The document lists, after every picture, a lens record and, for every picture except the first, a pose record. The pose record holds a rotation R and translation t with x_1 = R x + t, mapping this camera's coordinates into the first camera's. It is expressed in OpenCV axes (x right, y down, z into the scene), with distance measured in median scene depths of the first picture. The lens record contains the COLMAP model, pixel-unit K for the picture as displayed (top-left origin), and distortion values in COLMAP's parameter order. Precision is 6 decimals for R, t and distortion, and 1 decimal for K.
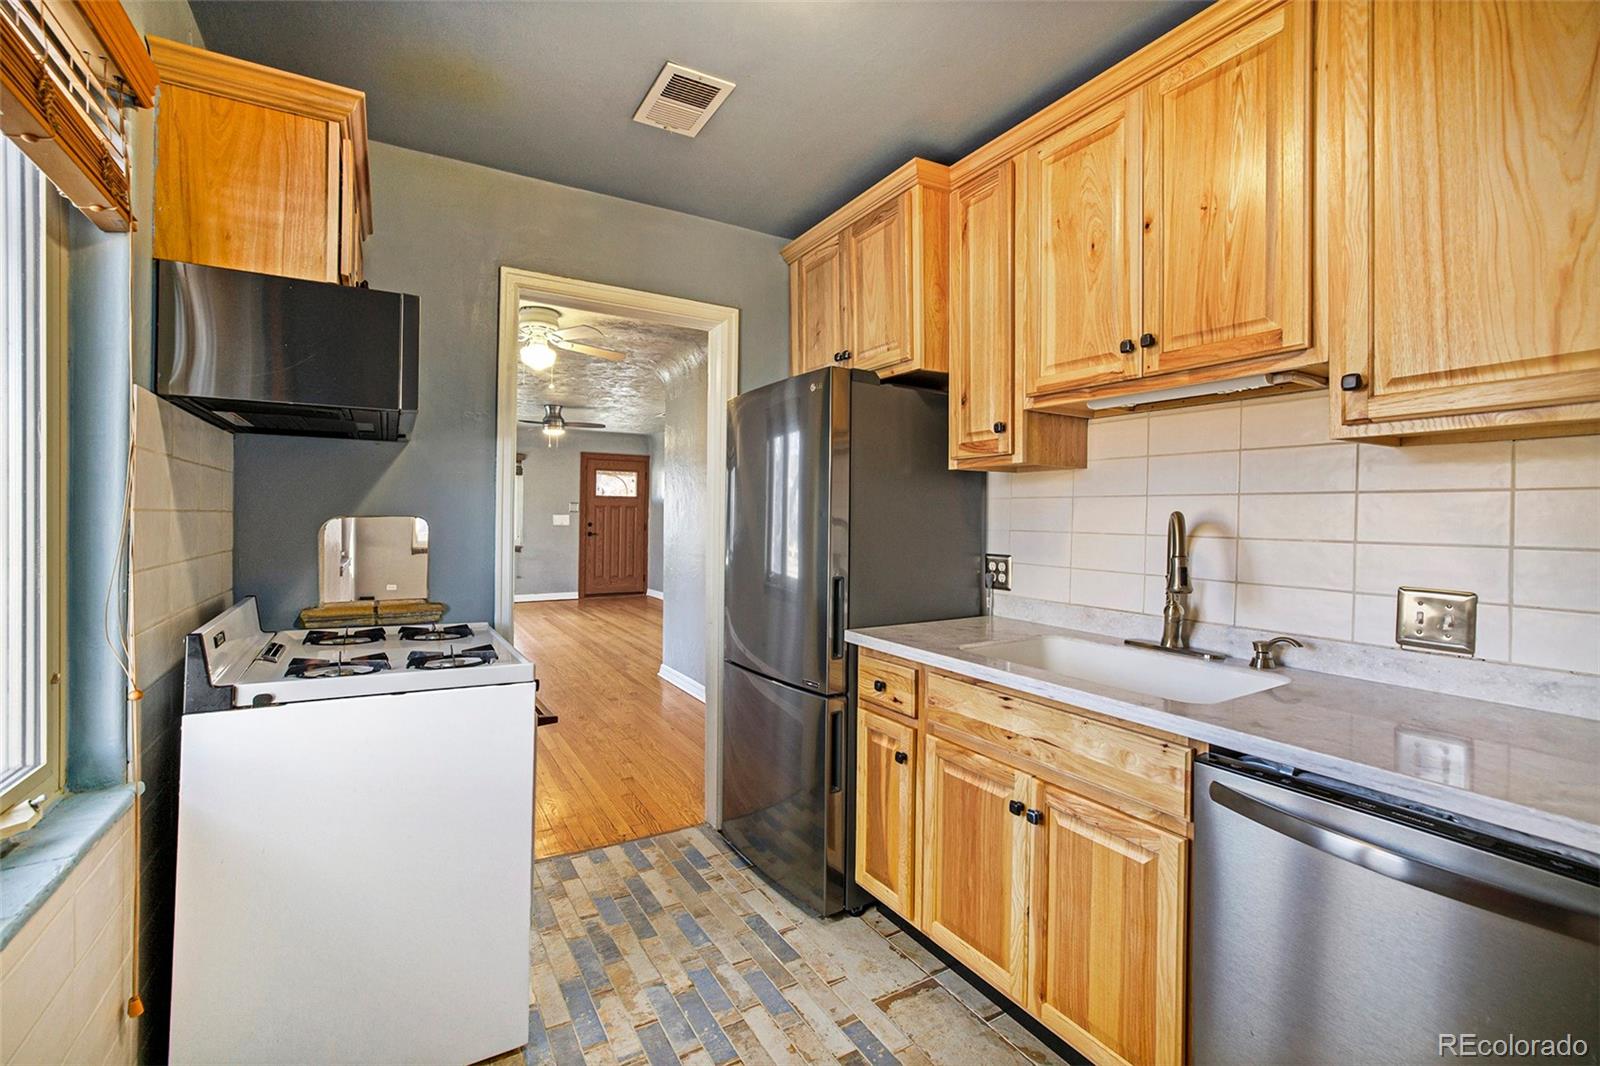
lens RADIAL K [[699.7, 0, 799.3], [0, 699.7, 528.5], [0, 0, 1]] dist [-0.027142, -0.000182]
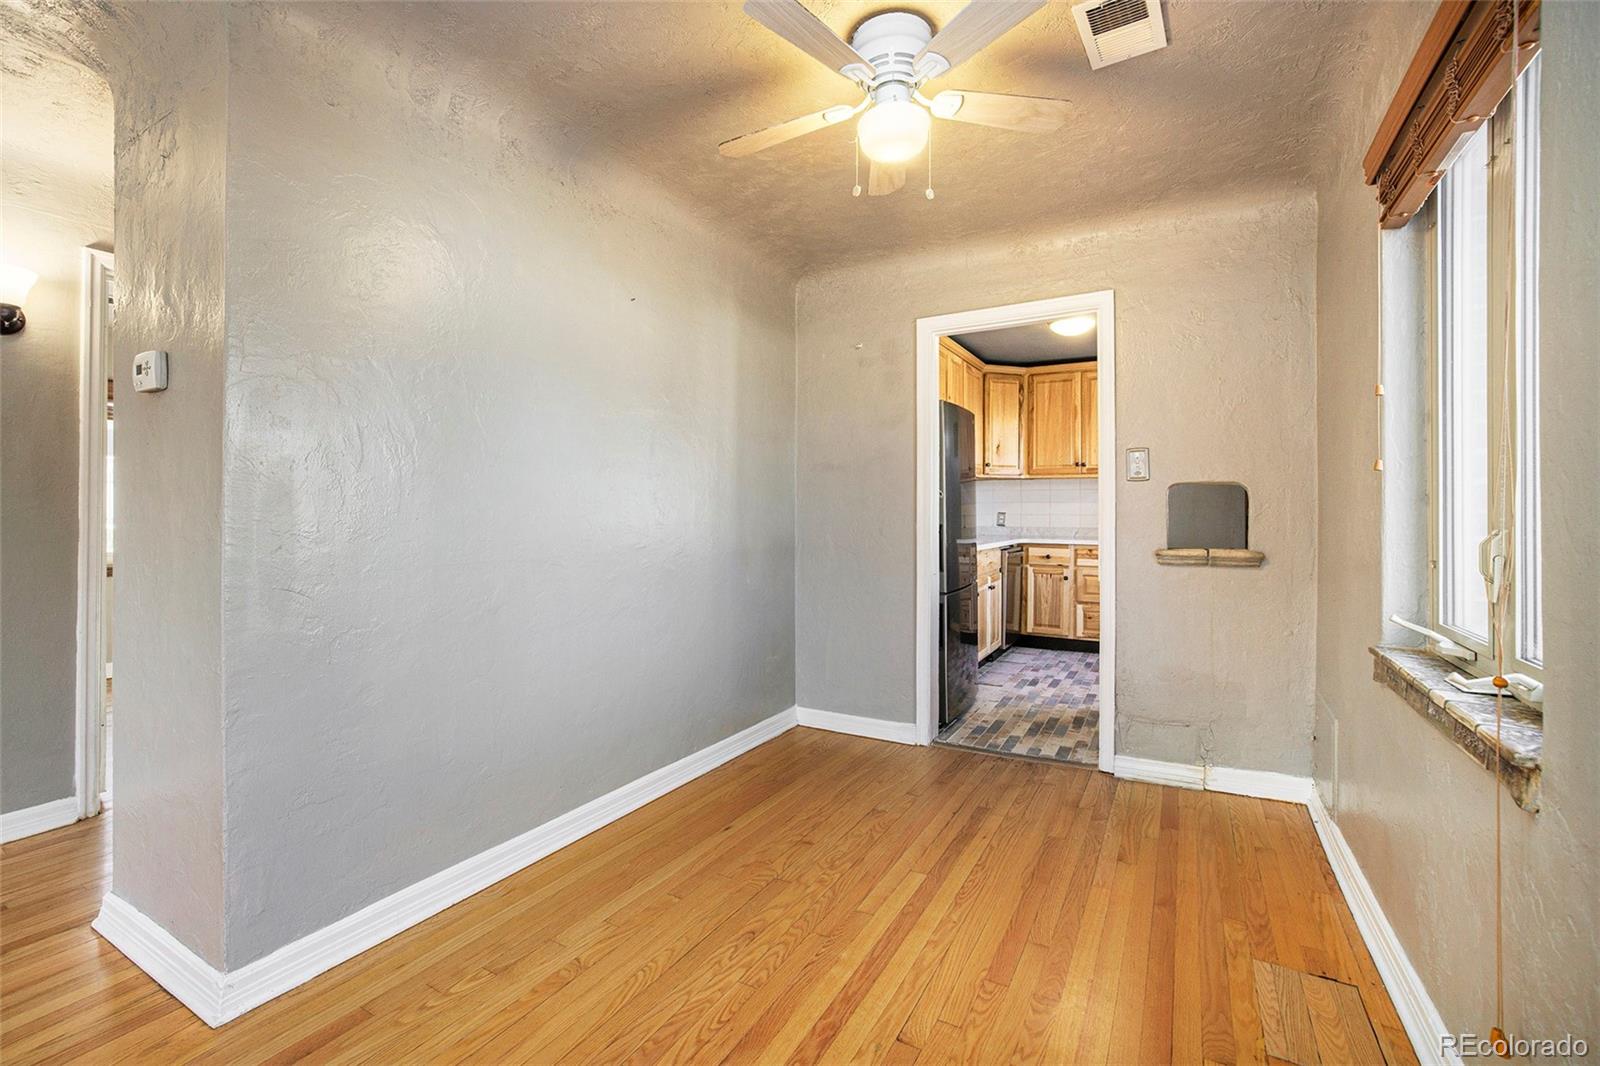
lens RADIAL K [[699.7, 0, 802.6], [0, 699.7, 520.0], [0, 0, 1]] dist [-0.027142, -0.000182]
pose [[-0.515637, -0.011993, 0.856723, -1.189281], [0.003986, 0.999858, 0.016396, 0.029763], [-0.856798, 0.011869, -0.515516, 2.073009]]
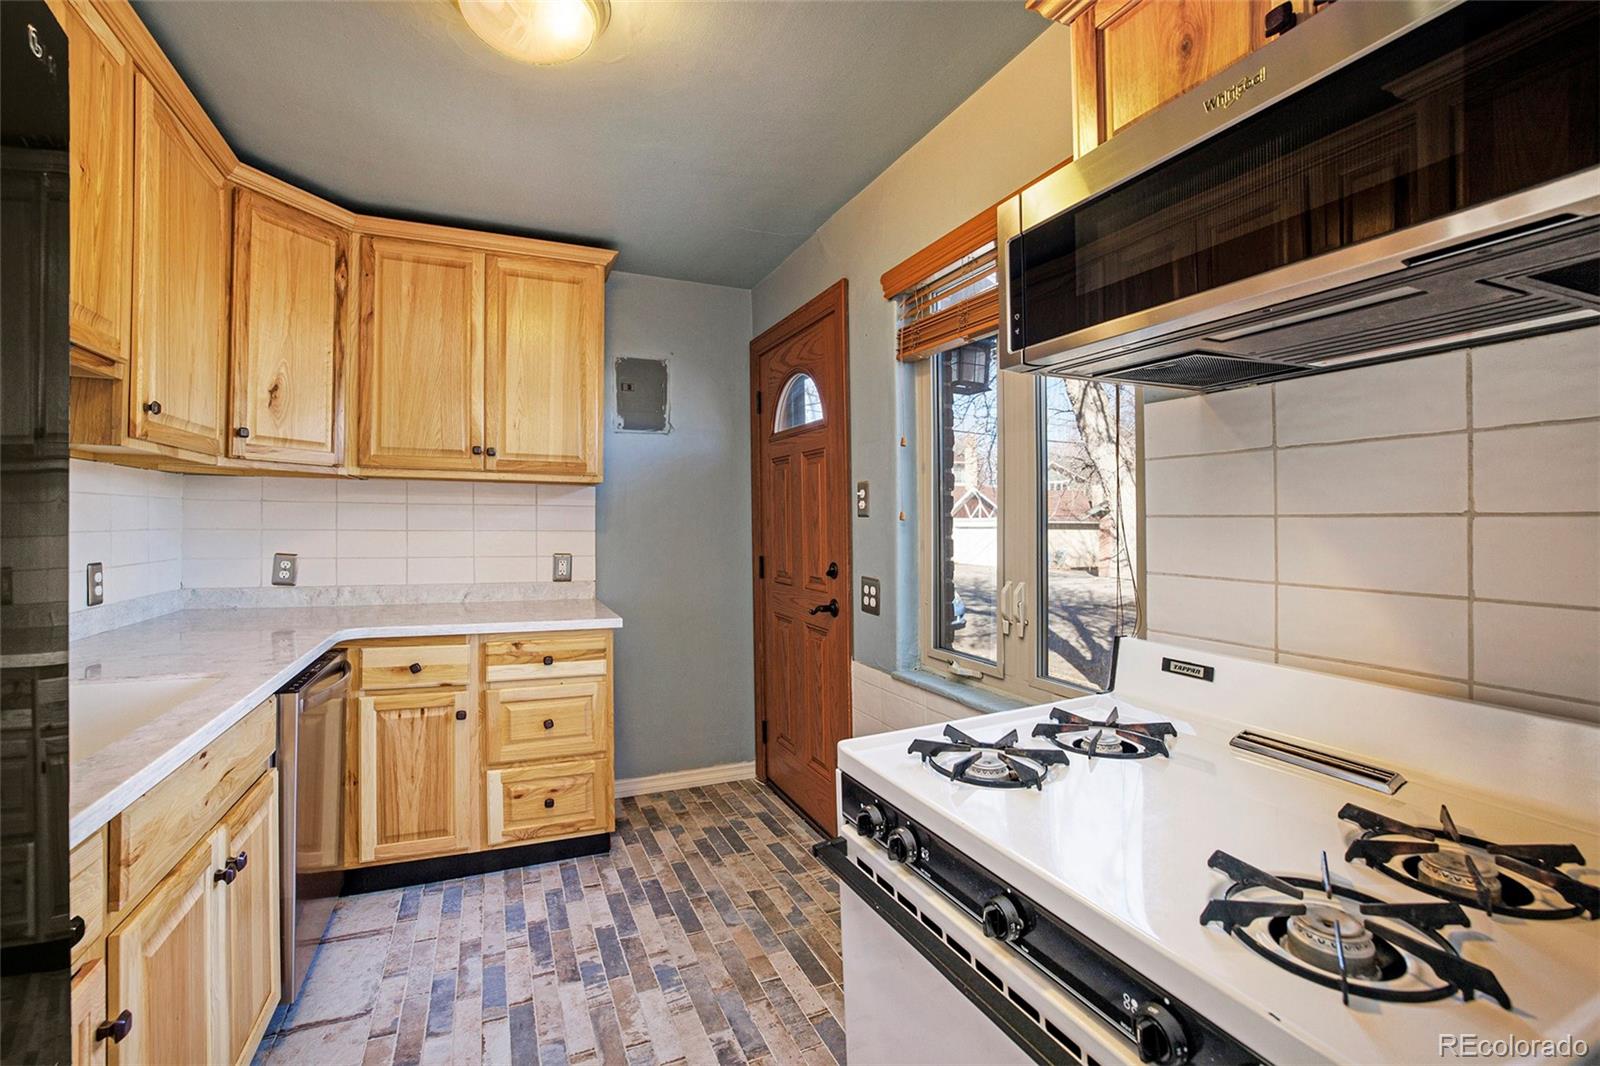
lens RADIAL K [[699.7, 0, 795.0], [0, 699.7, 525.3], [0, 0, 1]] dist [-0.027142, -0.000182]
pose [[-0.990242, -0.005461, 0.139254, -0.475273], [-0.004574, 0.999967, 0.006687, -0.000444], [-0.139286, 0.005984, -0.990234, 1.272955]]
